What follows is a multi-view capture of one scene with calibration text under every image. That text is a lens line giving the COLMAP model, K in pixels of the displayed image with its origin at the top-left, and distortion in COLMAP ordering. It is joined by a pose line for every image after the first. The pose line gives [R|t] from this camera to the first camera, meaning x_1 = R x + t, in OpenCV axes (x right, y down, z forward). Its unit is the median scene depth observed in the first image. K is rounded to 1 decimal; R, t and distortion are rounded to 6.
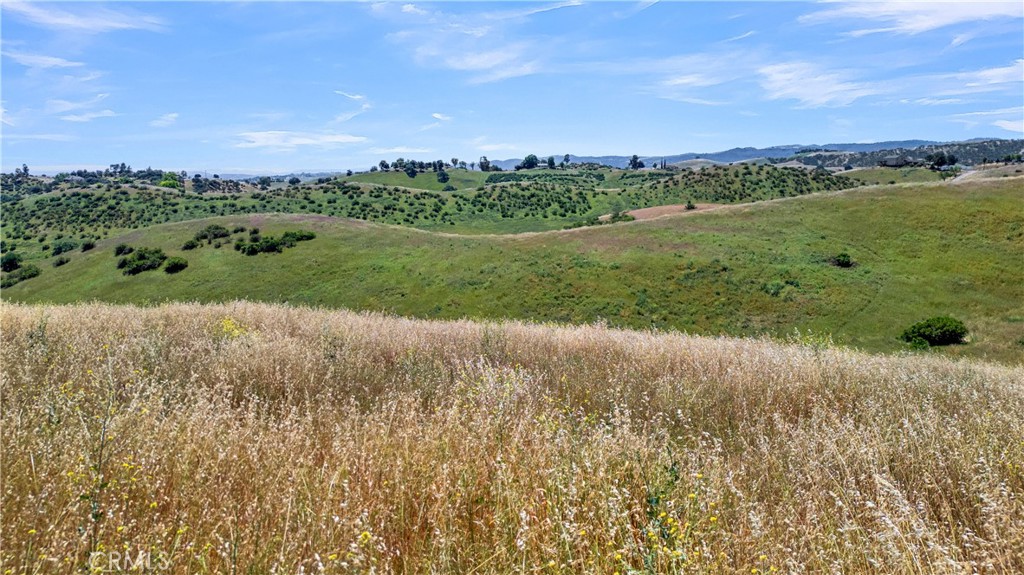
lens RADIAL K [[725.2, 0, 511.5], [0, 725.2, 294.4], [0, 0, 1]] dist [0.064957, -0.066770]
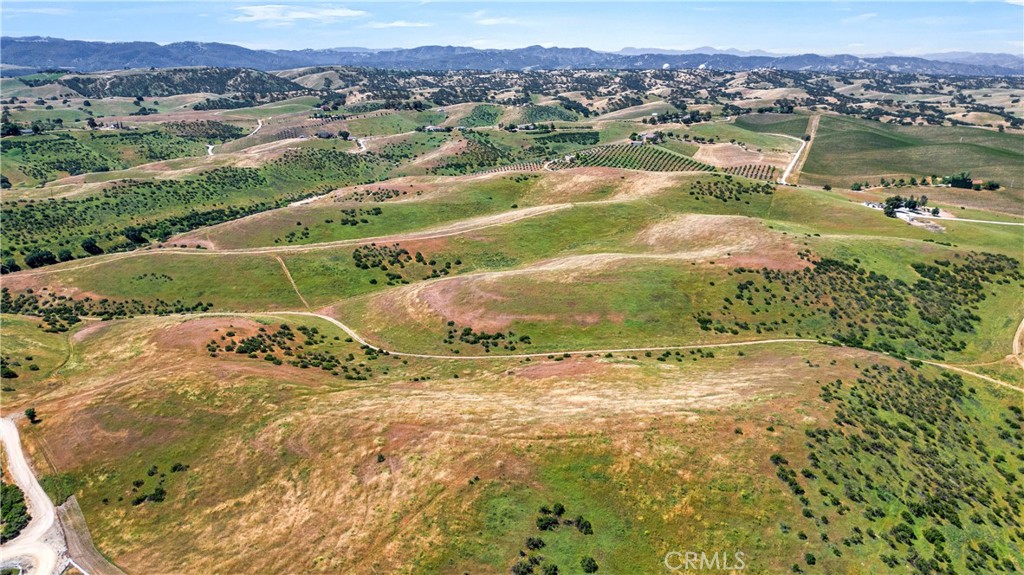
lens RADIAL K [[739.1, 0, 511.8], [0, 739.1, 305.2], [0, 0, 1]] dist [0.065890, -0.068929]
pose [[0.507386, -0.258498, 0.822033, -0.813030], [0.132023, 0.966002, 0.222282, -0.090348], [-0.851545, -0.004255, 0.524264, -0.413841]]
